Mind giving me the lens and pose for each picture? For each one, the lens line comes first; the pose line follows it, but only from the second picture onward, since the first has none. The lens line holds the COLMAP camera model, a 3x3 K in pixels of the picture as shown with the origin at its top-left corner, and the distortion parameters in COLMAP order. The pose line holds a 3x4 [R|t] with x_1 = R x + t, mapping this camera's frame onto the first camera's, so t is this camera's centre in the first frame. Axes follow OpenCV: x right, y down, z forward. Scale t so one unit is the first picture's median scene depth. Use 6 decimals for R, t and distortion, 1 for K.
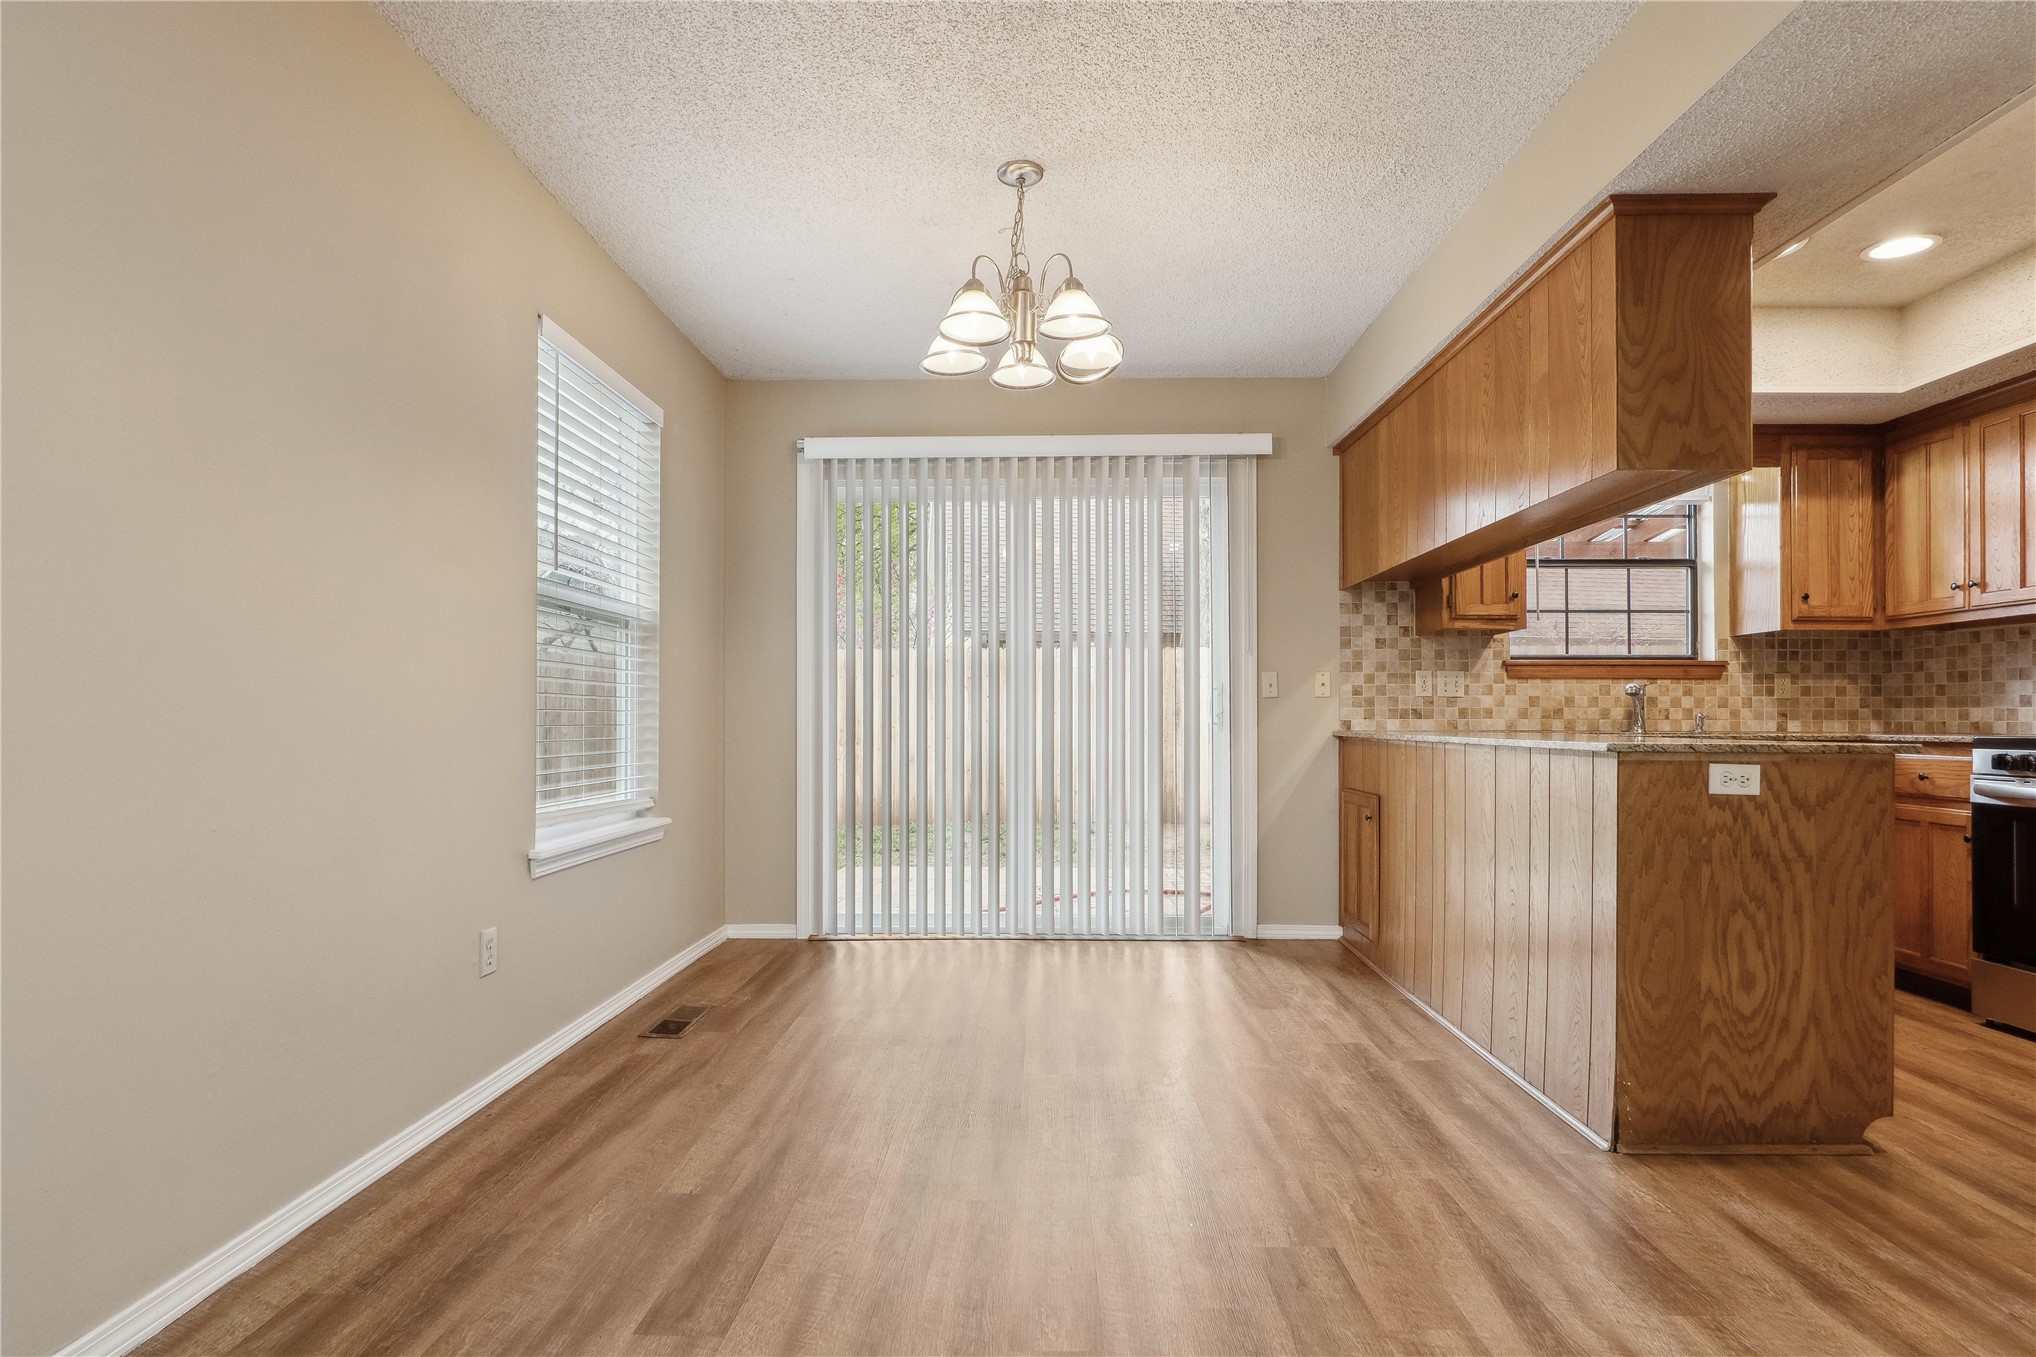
lens RADIAL K [[1005.0, 0, 1010.3], [0, 1005.0, 684.3], [0, 0, 1]] dist [-0.013463, 0.006306]
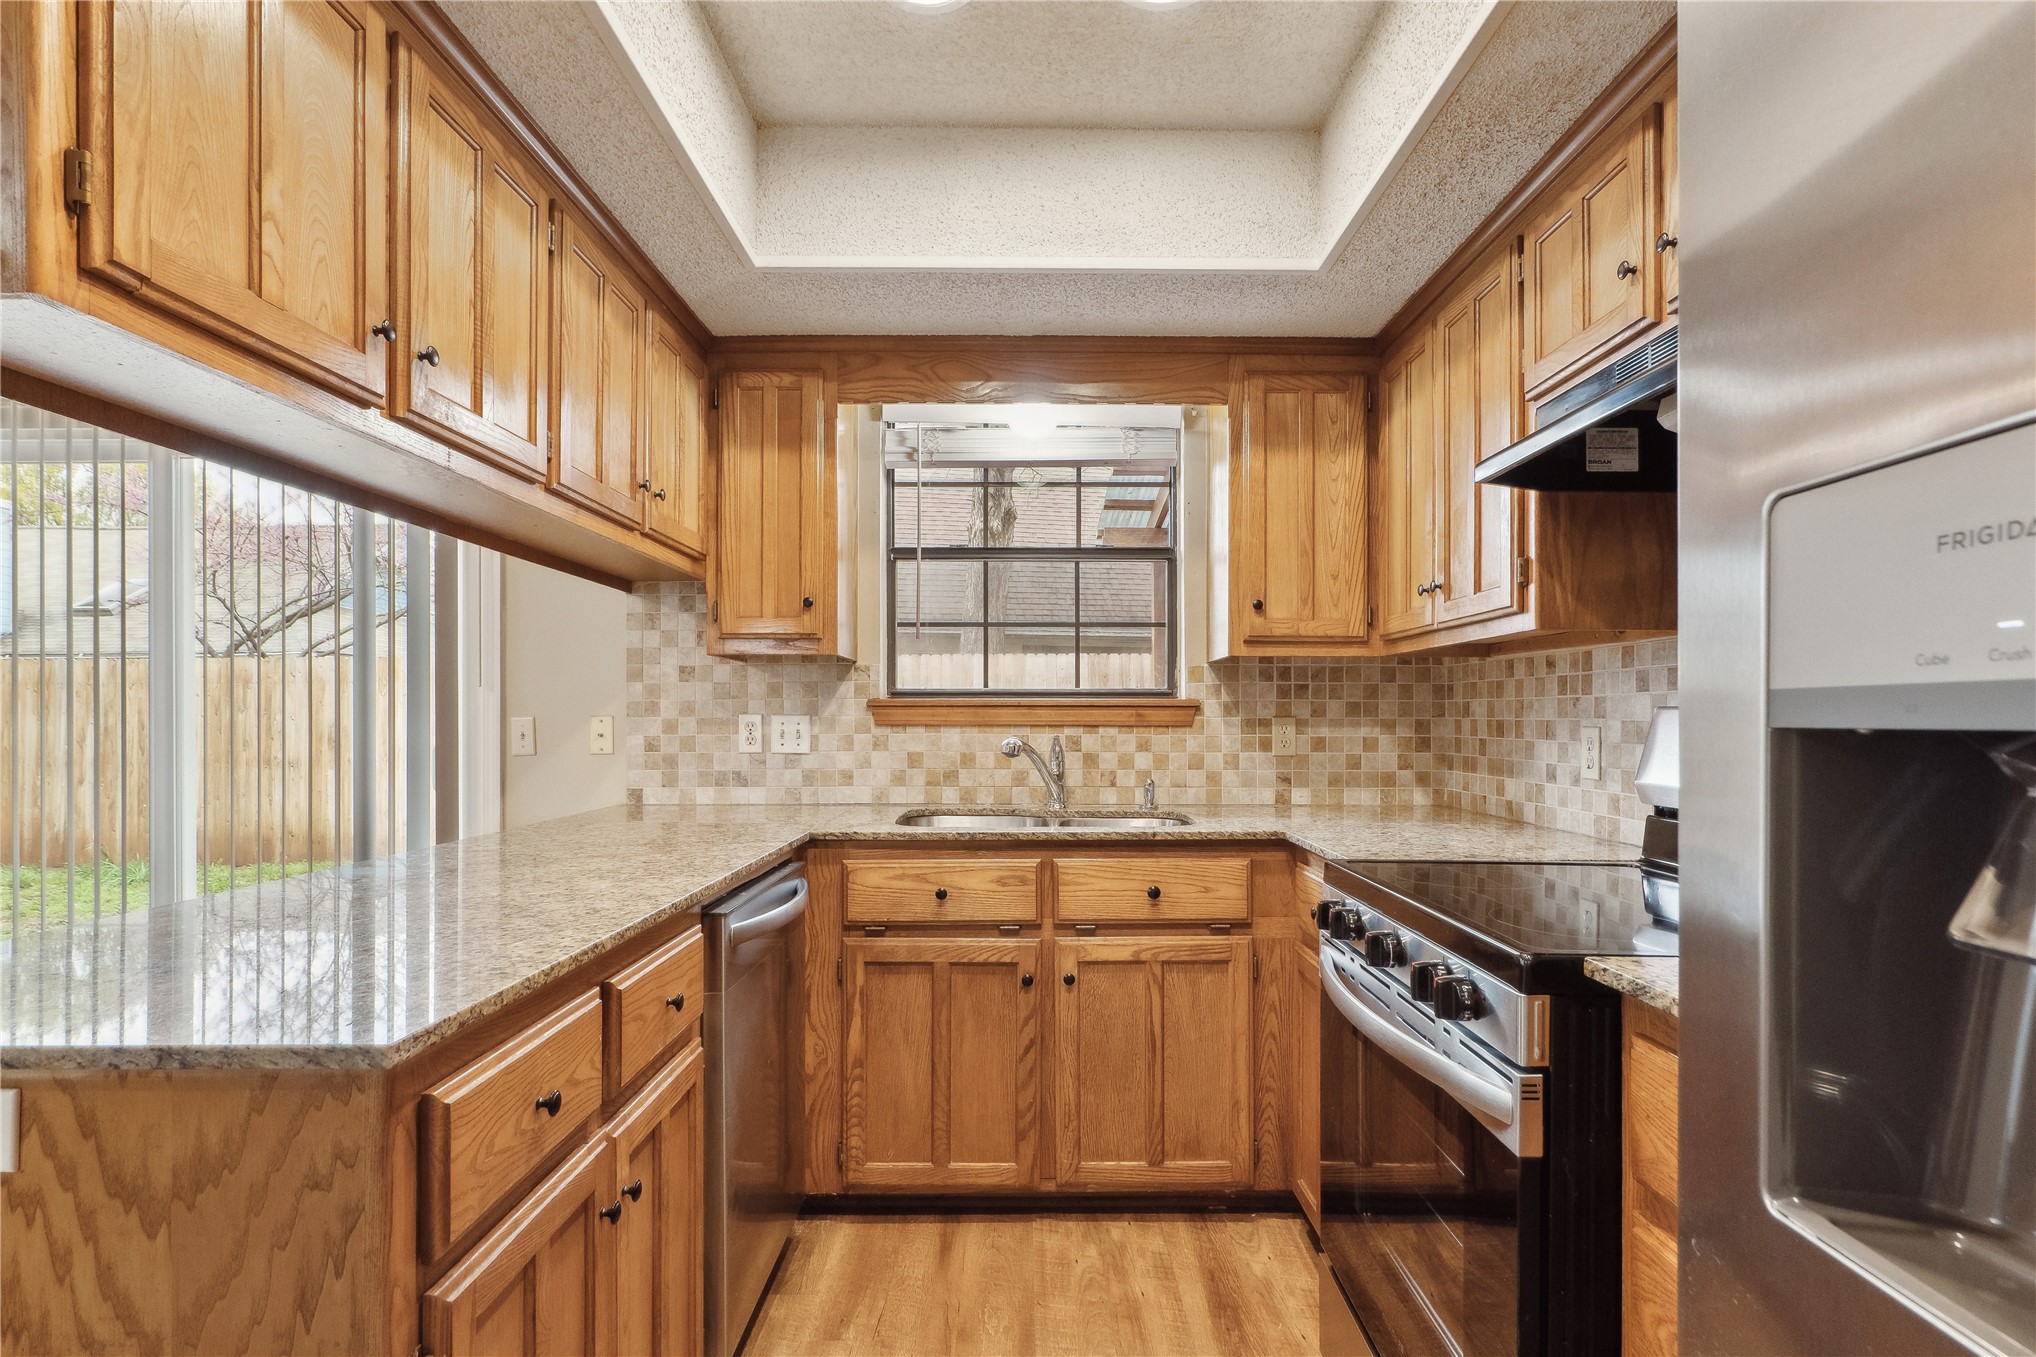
lens RADIAL K [[1005.0, 0, 1030.7], [0, 1005.0, 677.9], [0, 0, 1]] dist [-0.013463, 0.006306]
pose [[0.999887, -0.001374, 0.014948, 0.592997], [0.001373, 0.999999, 0.000047, -0.037960], [-0.014948, -0.000026, 0.999888, 0.329573]]
